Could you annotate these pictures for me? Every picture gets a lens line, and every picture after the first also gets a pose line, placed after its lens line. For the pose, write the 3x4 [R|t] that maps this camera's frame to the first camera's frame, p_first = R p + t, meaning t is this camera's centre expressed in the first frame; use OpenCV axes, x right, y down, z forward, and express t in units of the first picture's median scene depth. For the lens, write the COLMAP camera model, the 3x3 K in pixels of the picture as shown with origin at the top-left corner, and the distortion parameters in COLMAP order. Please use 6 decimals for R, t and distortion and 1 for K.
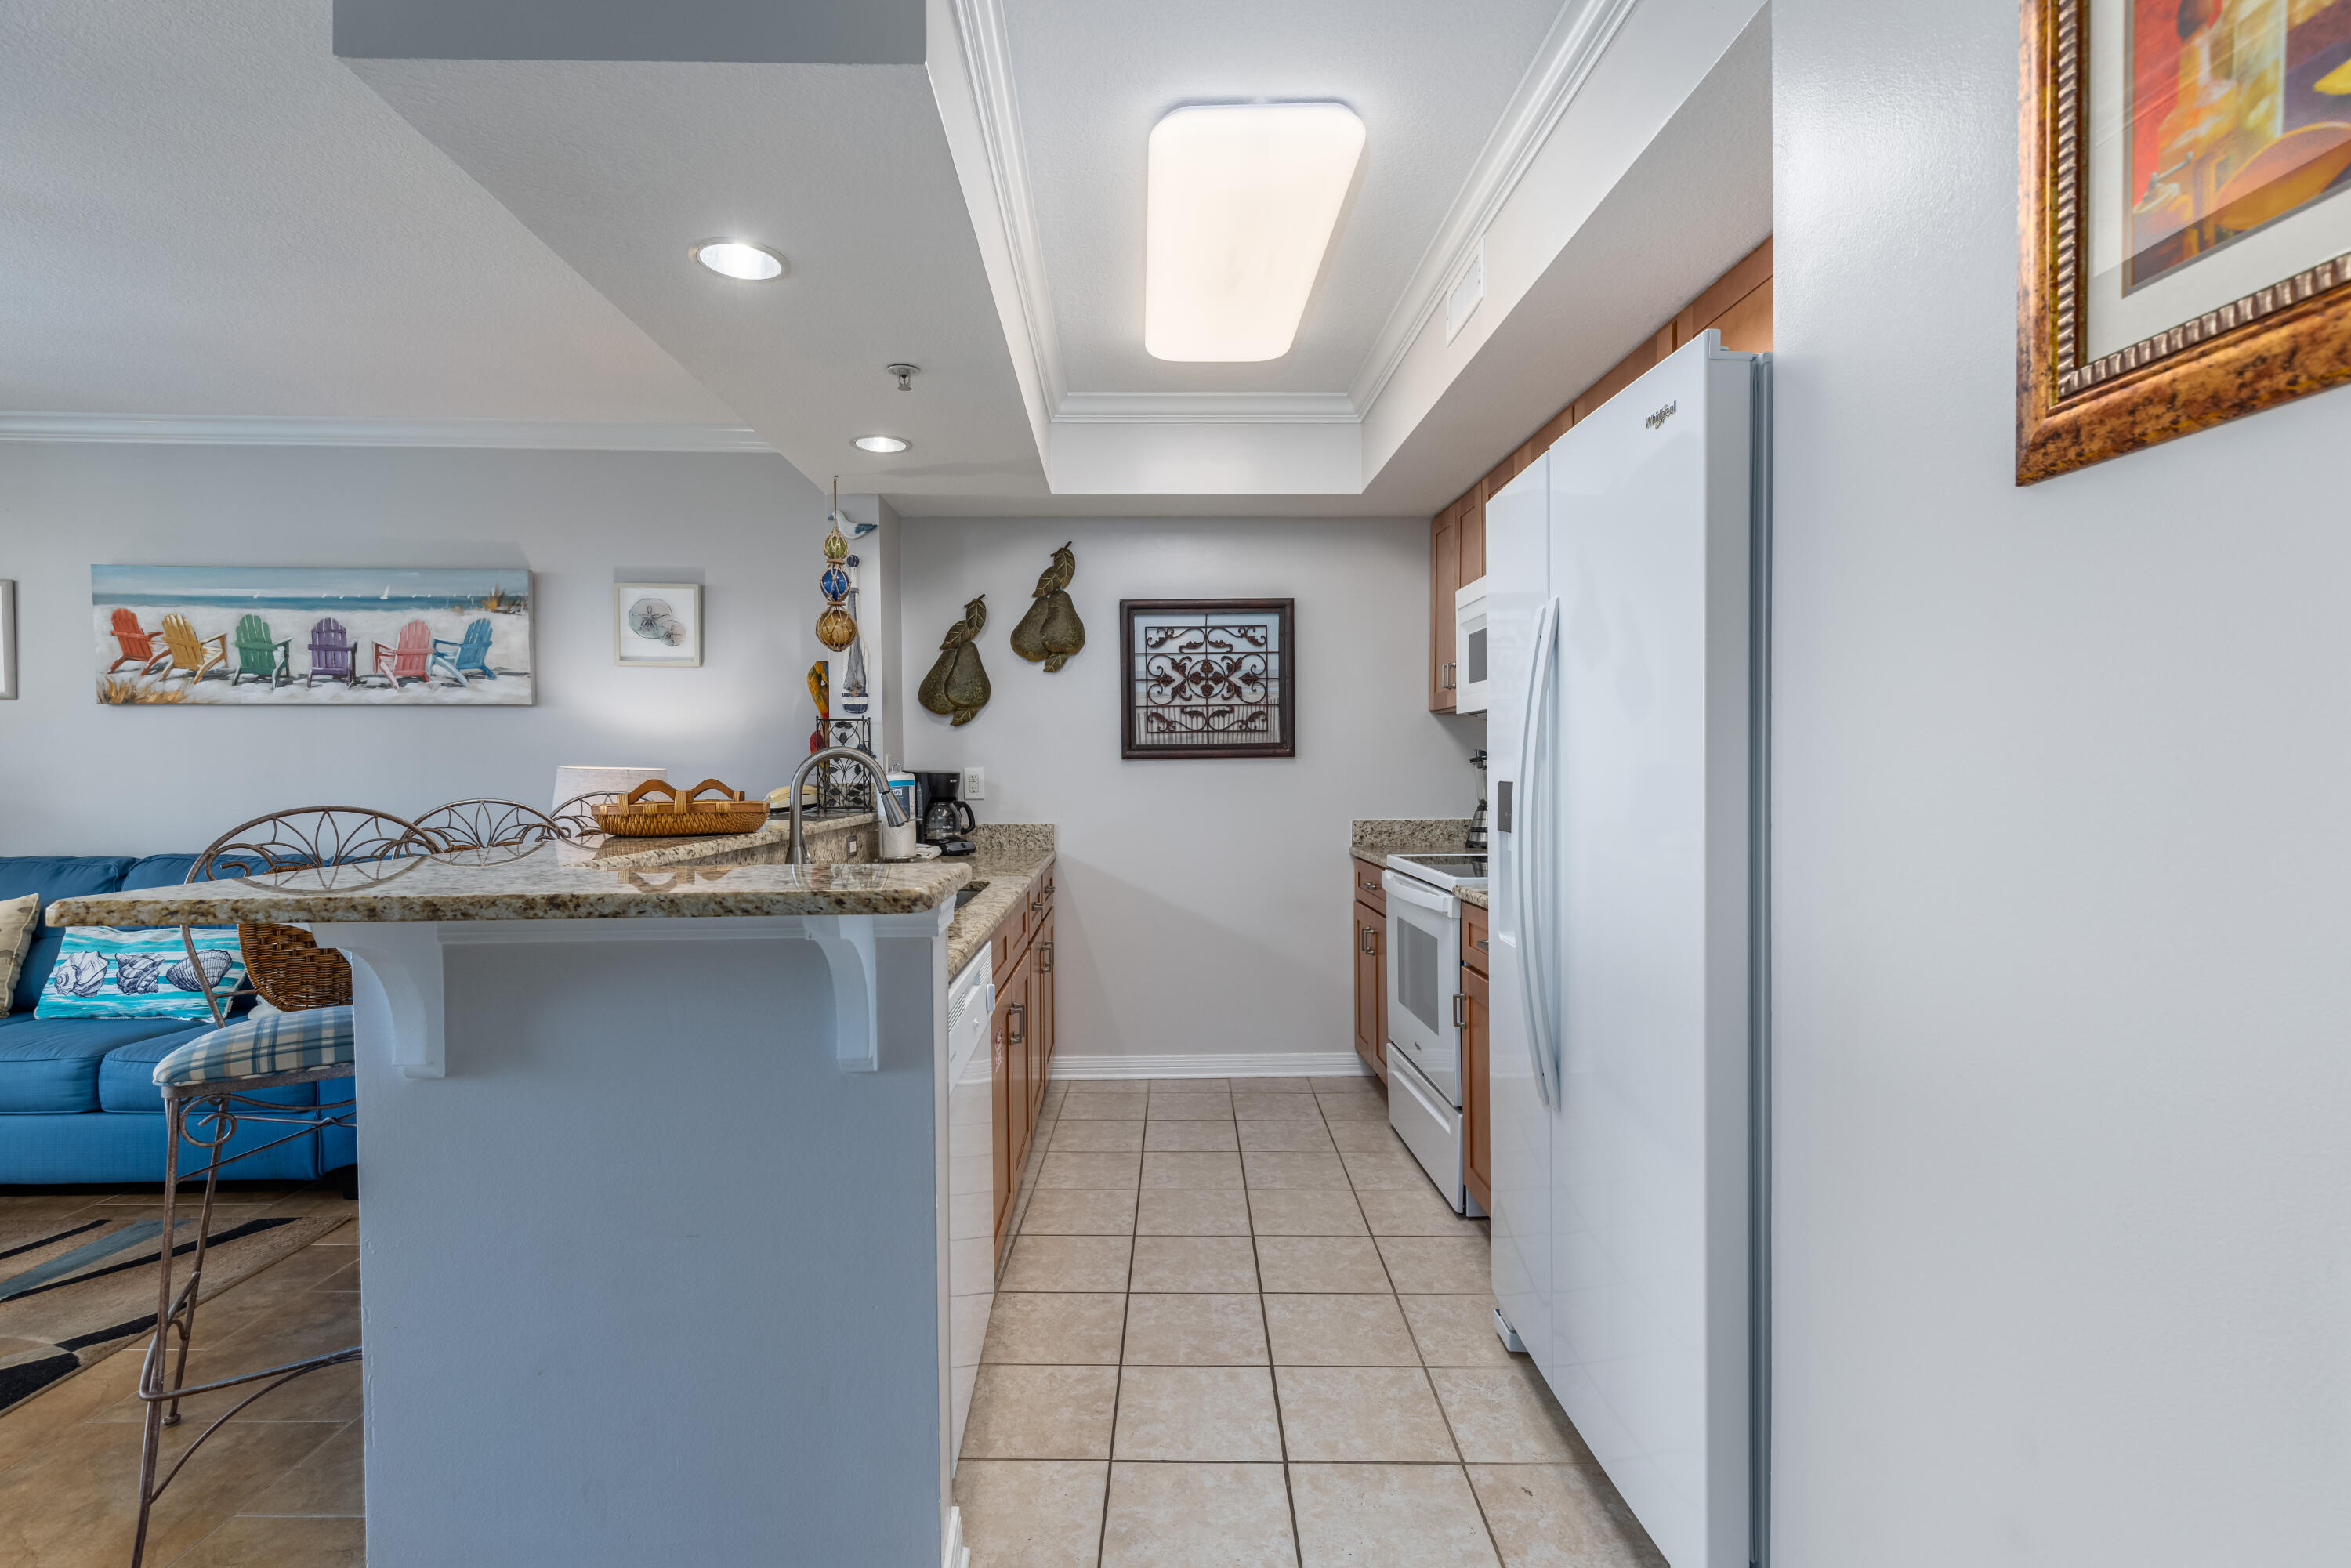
lens RADIAL K [[1071.4, 0, 1168.3], [0, 1071.4, 775.4], [0, 0, 1]] dist [0.013595, -0.001973]
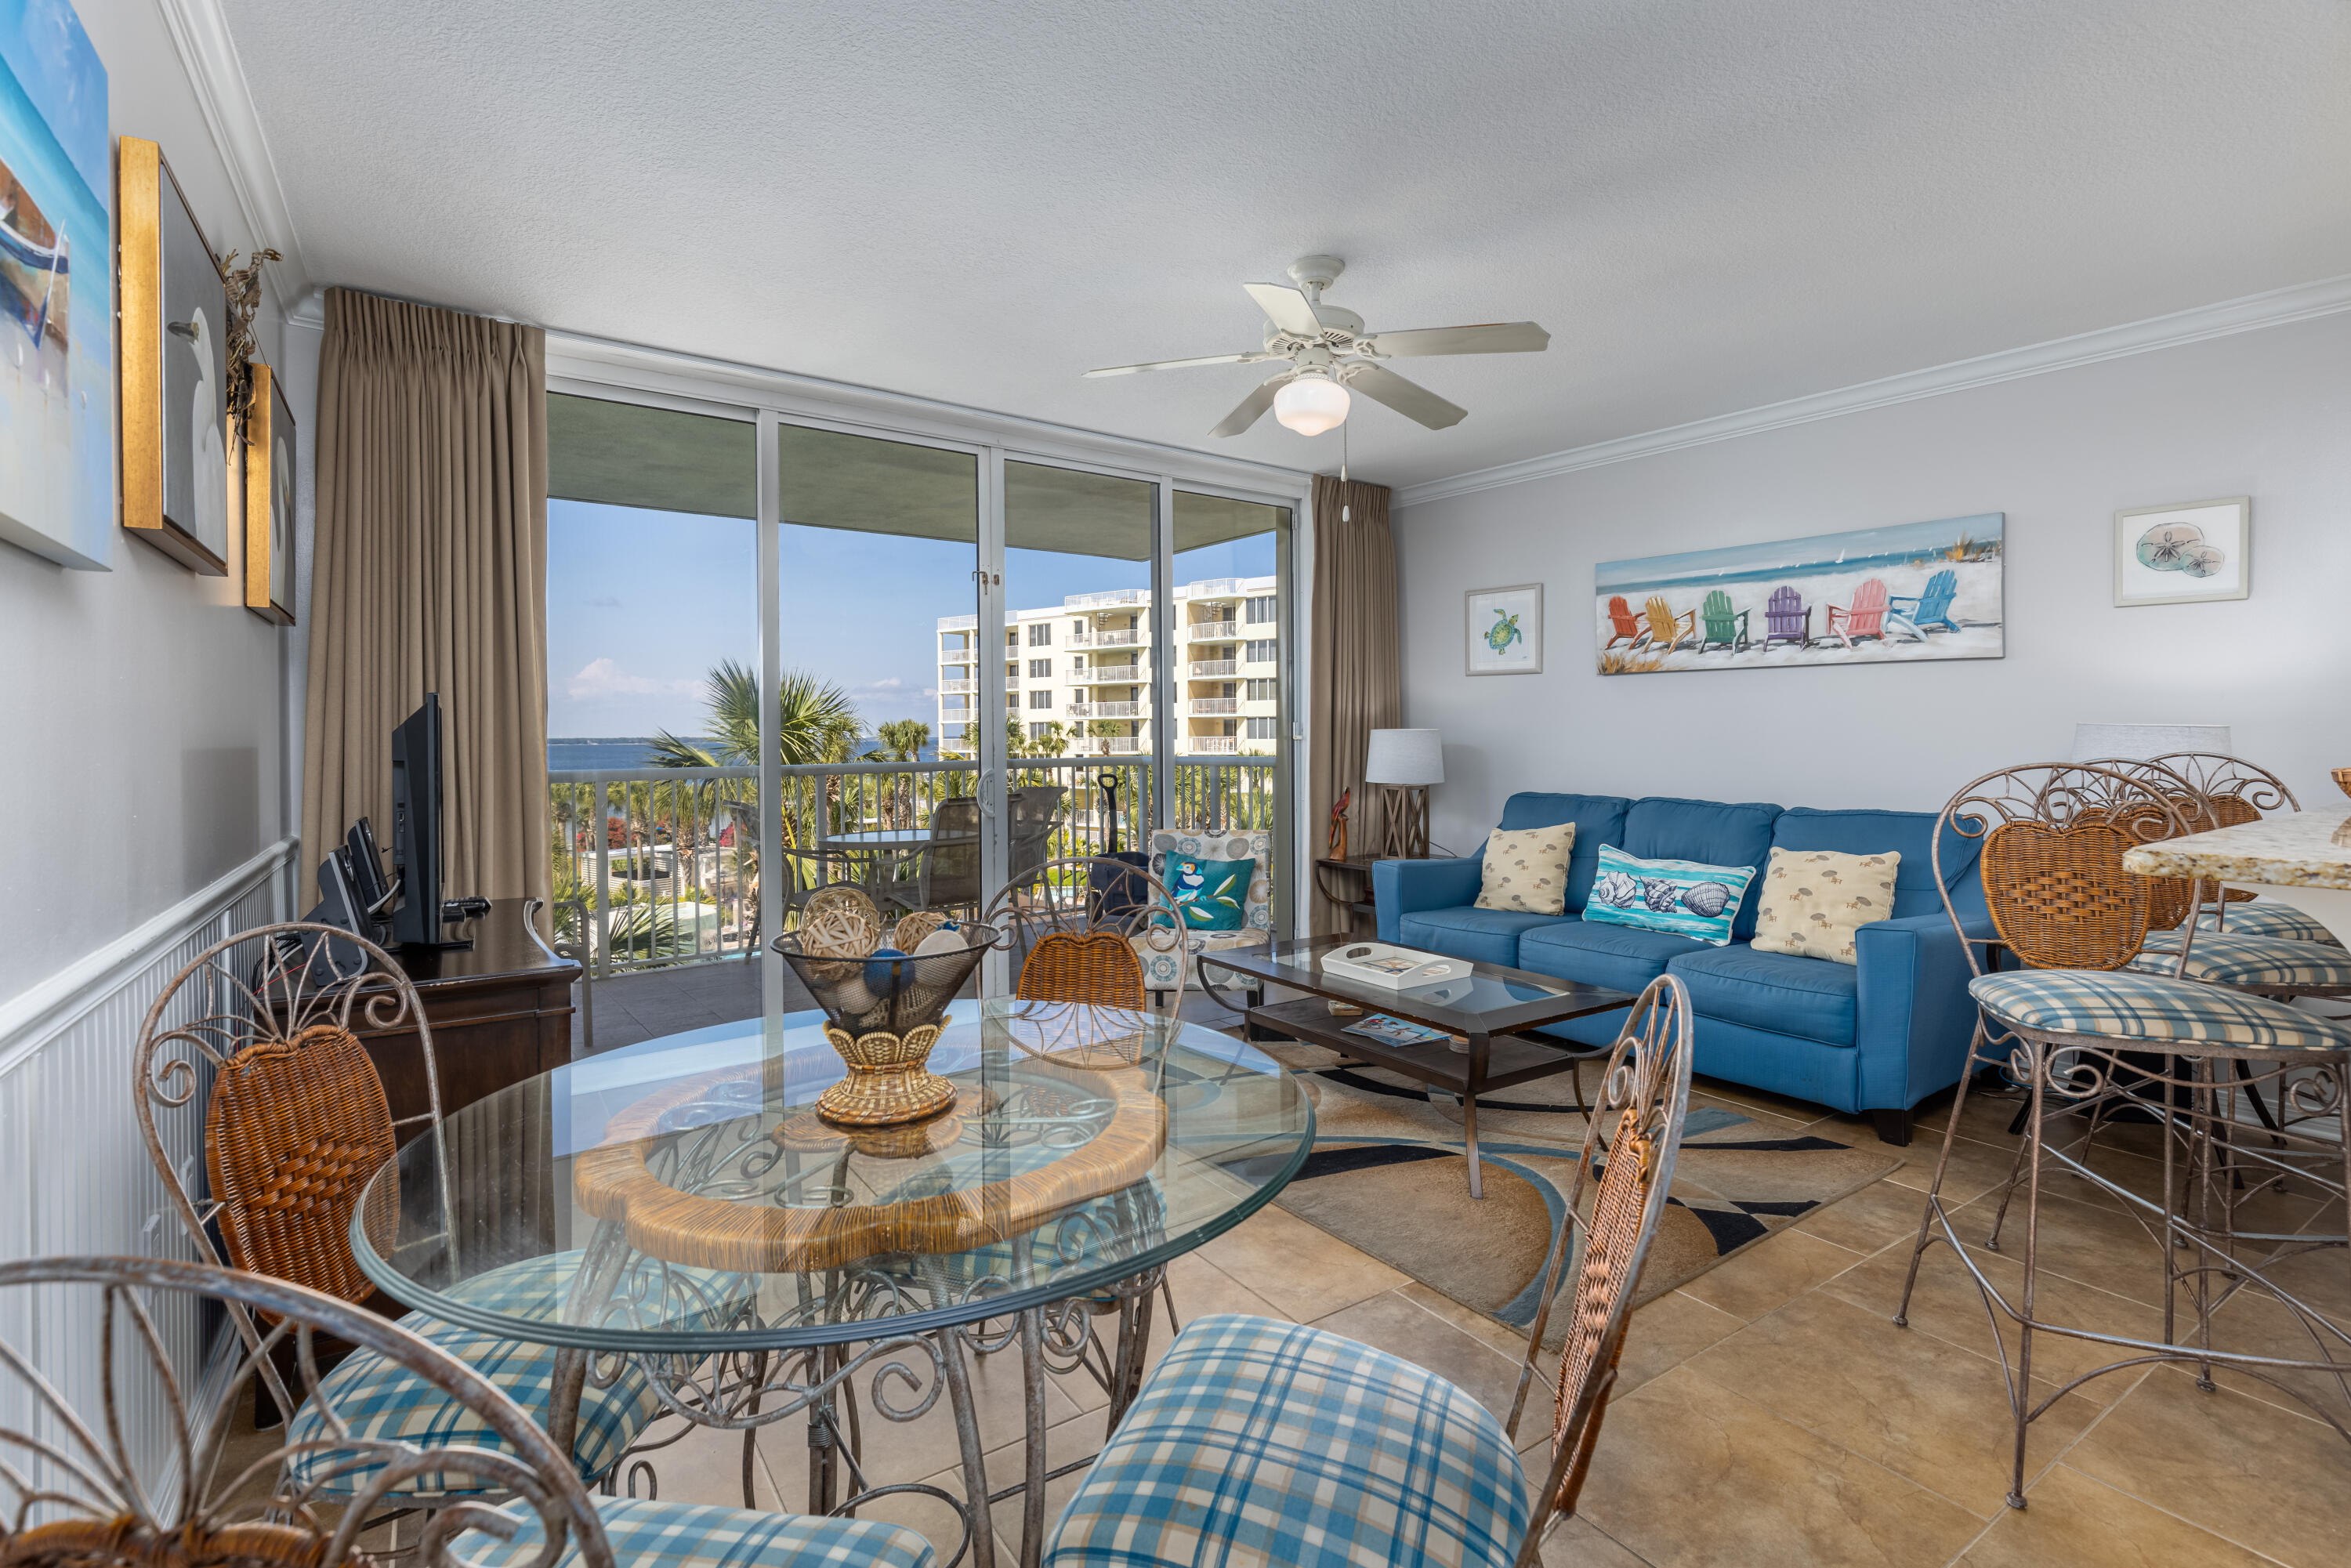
lens RADIAL K [[1071.4, 0, 1150.3], [0, 1071.4, 726.9], [0, 0, 1]] dist [0.013595, -0.001973]
pose [[0.587371, 0.001167, -0.809317, -0.267051], [-0.006195, 0.999976, -0.003054, 0.002074], [0.809294, 0.006808, 0.587364, -0.141236]]
